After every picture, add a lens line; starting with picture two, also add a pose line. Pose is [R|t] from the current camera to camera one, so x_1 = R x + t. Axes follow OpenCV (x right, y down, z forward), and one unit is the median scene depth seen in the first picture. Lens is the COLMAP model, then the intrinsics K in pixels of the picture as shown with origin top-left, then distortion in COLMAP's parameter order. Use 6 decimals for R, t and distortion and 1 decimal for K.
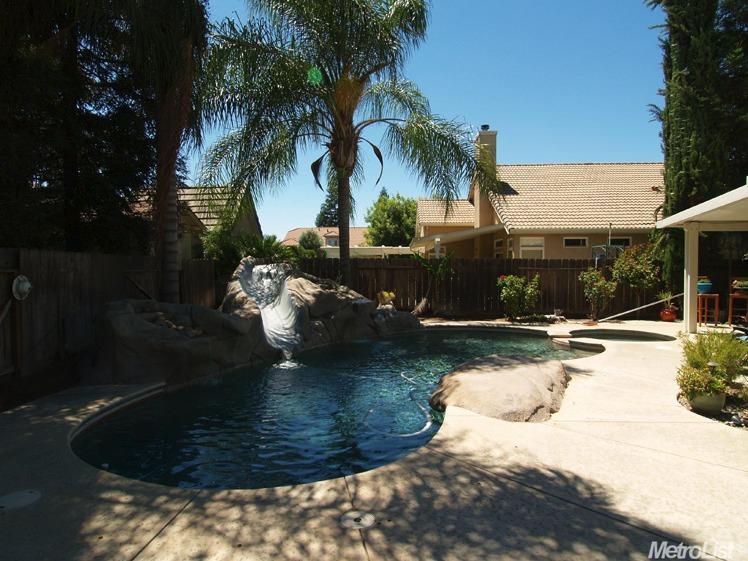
lens RADIAL K [[472.7, 0, 362.1], [0, 472.7, 283.8], [0, 0, 1]] dist [-0.032953, -0.000671]
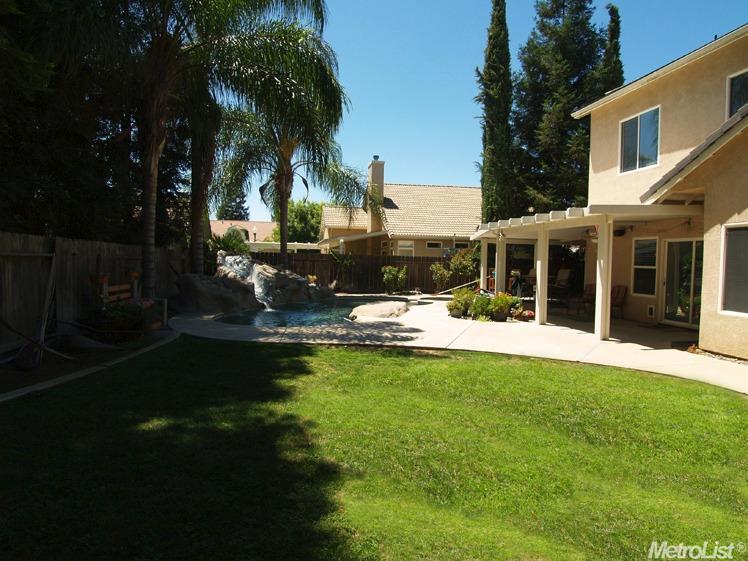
lens RADIAL K [[472.7, 0, 374.5], [0, 472.7, 282.2], [0, 0, 1]] dist [-0.032953, -0.000671]
pose [[0.967908, 0.008795, 0.251153, -0.129330], [-0.011412, 0.999895, 0.008965, 0.022150], [-0.251047, -0.011543, 0.967906, -0.513015]]
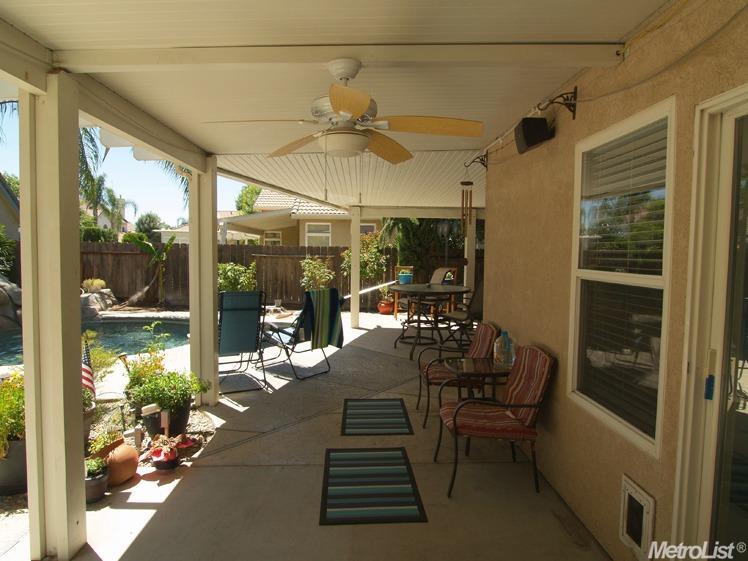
lens RADIAL K [[472.7, 0, 373.5], [0, 472.7, 279.9], [0, 0, 1]] dist [-0.032953, -0.000671]
pose [[0.994594, 0.009261, 0.103428, 0.486743], [-0.011441, 0.999724, 0.020512, -0.006275], [-0.103210, -0.021584, 0.994425, 0.057031]]
